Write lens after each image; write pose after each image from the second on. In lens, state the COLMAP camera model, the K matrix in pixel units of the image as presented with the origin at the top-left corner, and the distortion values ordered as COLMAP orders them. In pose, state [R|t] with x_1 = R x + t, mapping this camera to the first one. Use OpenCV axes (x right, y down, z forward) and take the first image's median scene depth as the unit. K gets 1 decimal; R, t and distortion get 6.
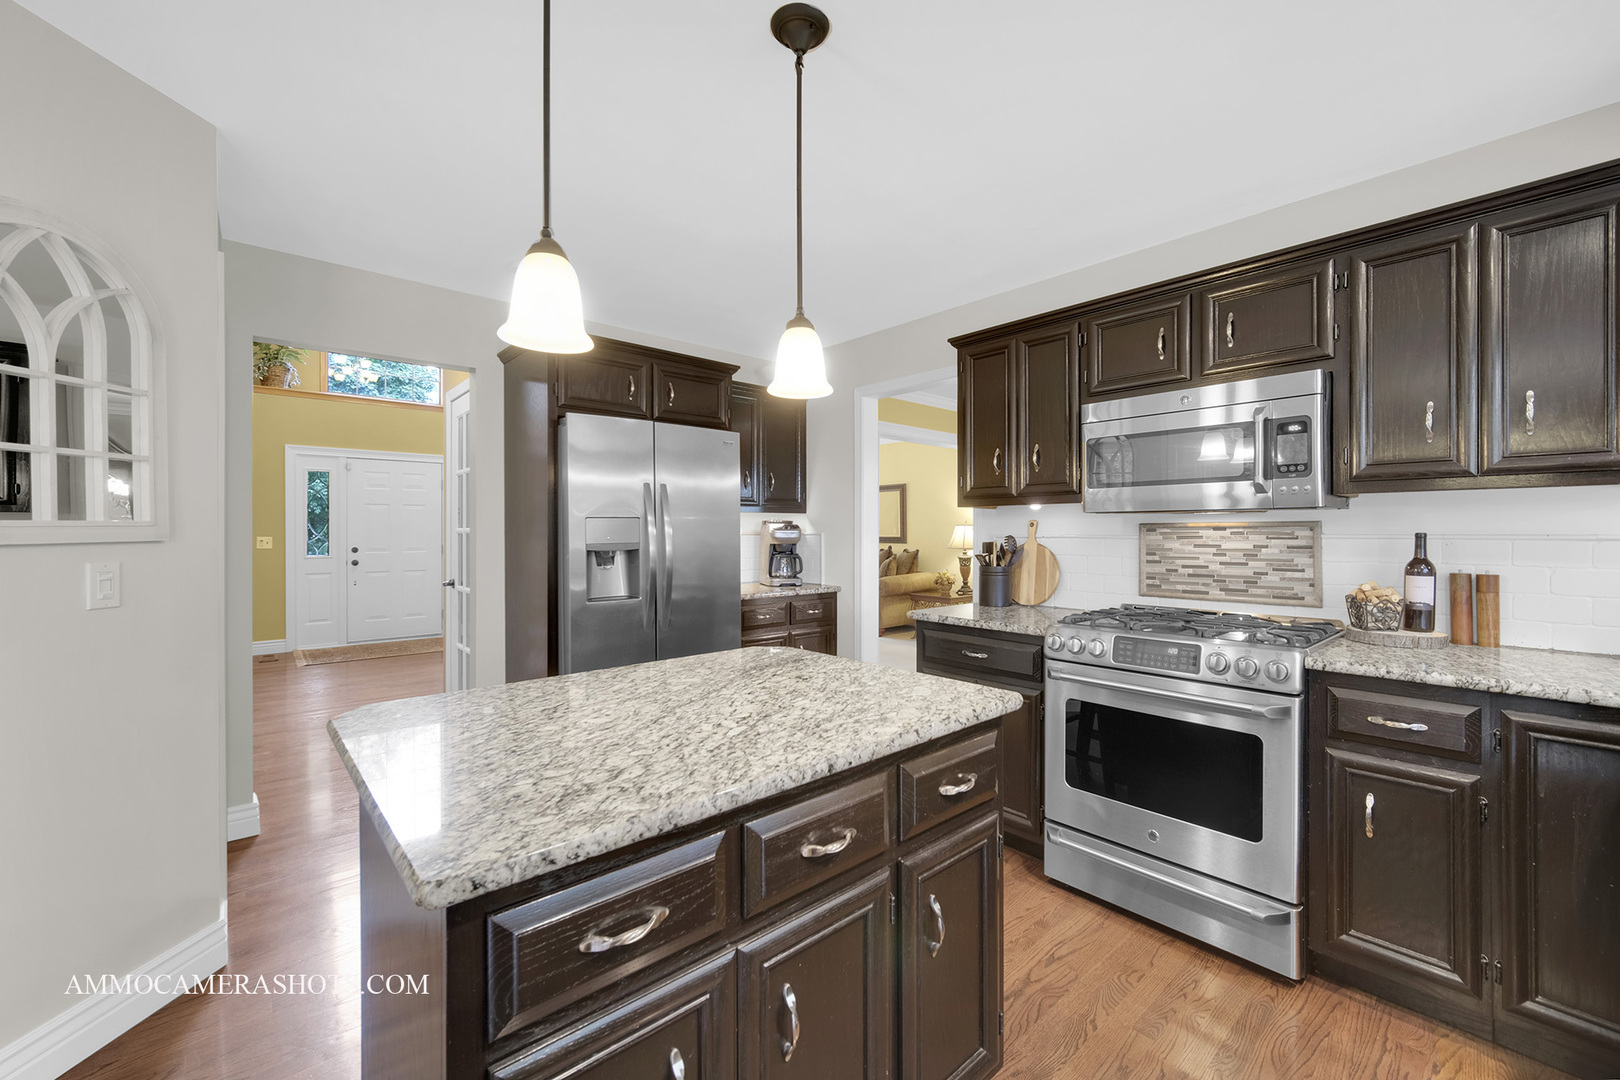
lens RADIAL K [[644.4, 0, 825.7], [0, 644.4, 537.3], [0, 0, 1]] dist [-0.004018, 0.002091]
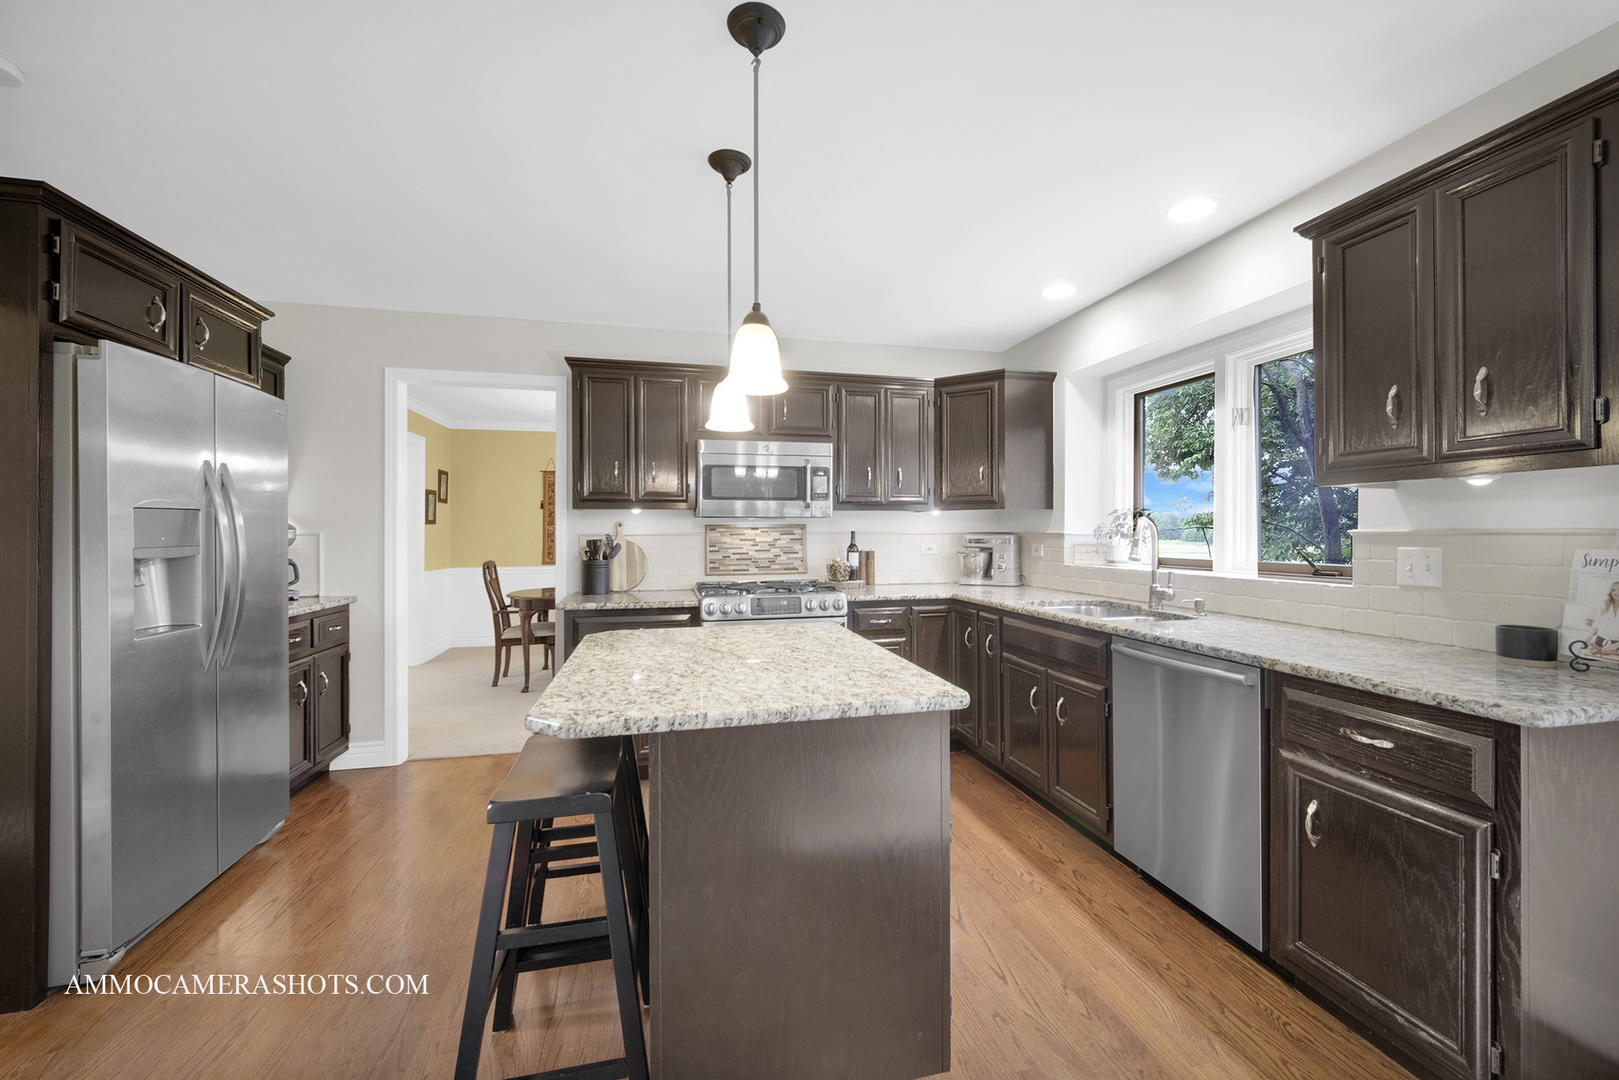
lens RADIAL K [[644.0, 0, 832.4], [0, 644.0, 533.3], [0, 0, 1]] dist [-0.004018, 0.002091]
pose [[0.473640, -0.003789, 0.880711, -0.758718], [0.008367, 0.999965, -0.000198, -0.000409], [-0.880679, 0.007463, 0.473655, 0.095716]]
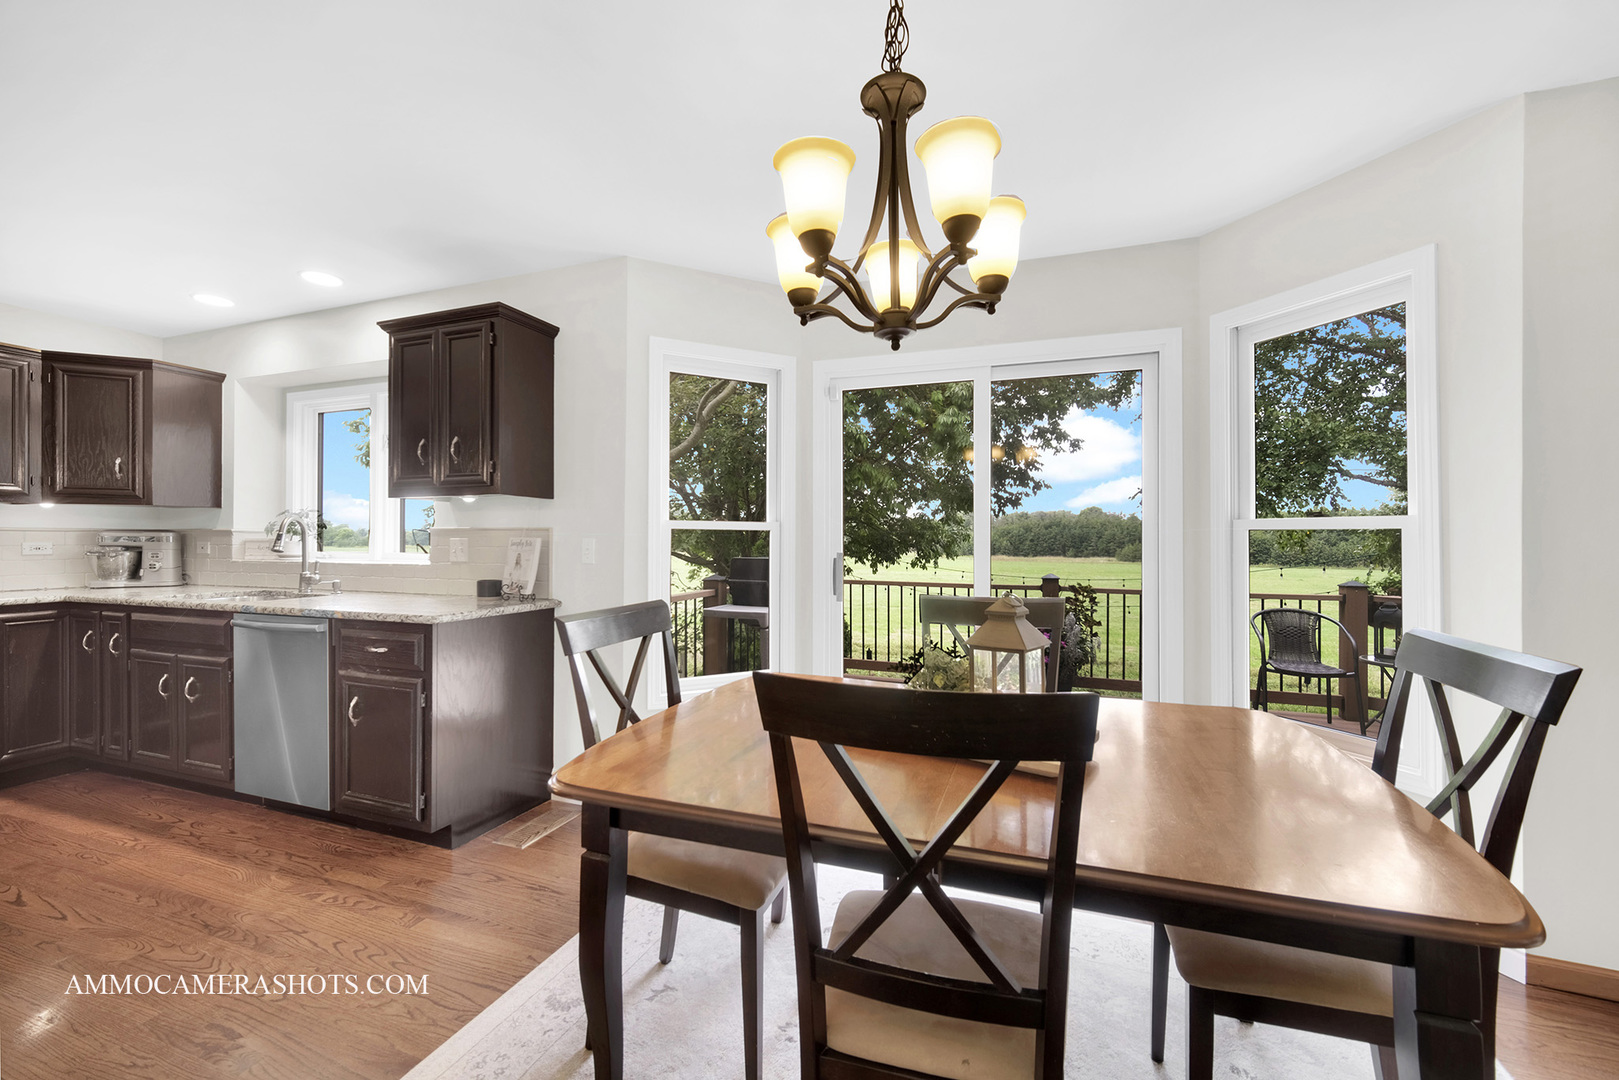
lens RADIAL K [[644.0, 0, 815.9], [0, 644.0, 538.7], [0, 0, 1]] dist [-0.004018, 0.002091]
pose [[-0.456034, -0.002449, 0.889959, -1.242007], [0.002668, 0.999988, 0.004119, 0.021521], [-0.889958, 0.004252, -0.456022, -0.238716]]
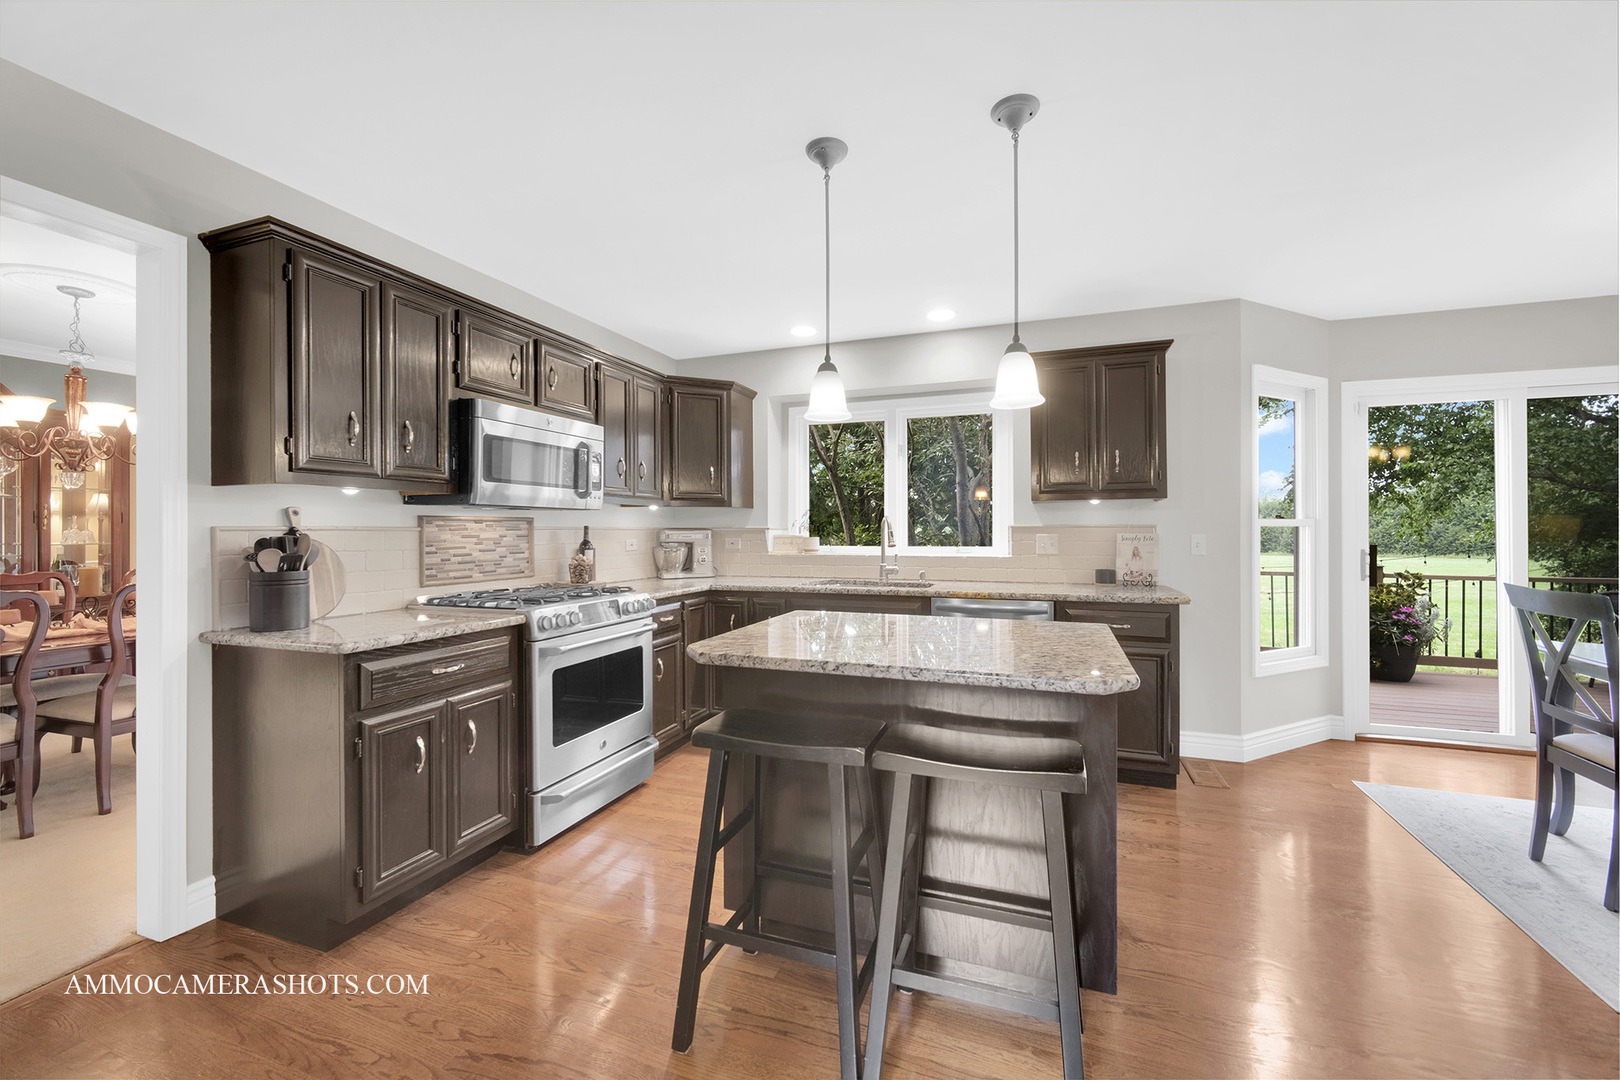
lens RADIAL K [[644.4, 0, 820.3], [0, 644.4, 523.7], [0, 0, 1]] dist [-0.004018, 0.002091]
pose [[-0.461527, 0.010378, 0.887065, -0.837758], [0.008515, 0.999937, -0.007268, 0.004524], [-0.887085, 0.004199, -0.461587, 1.094722]]
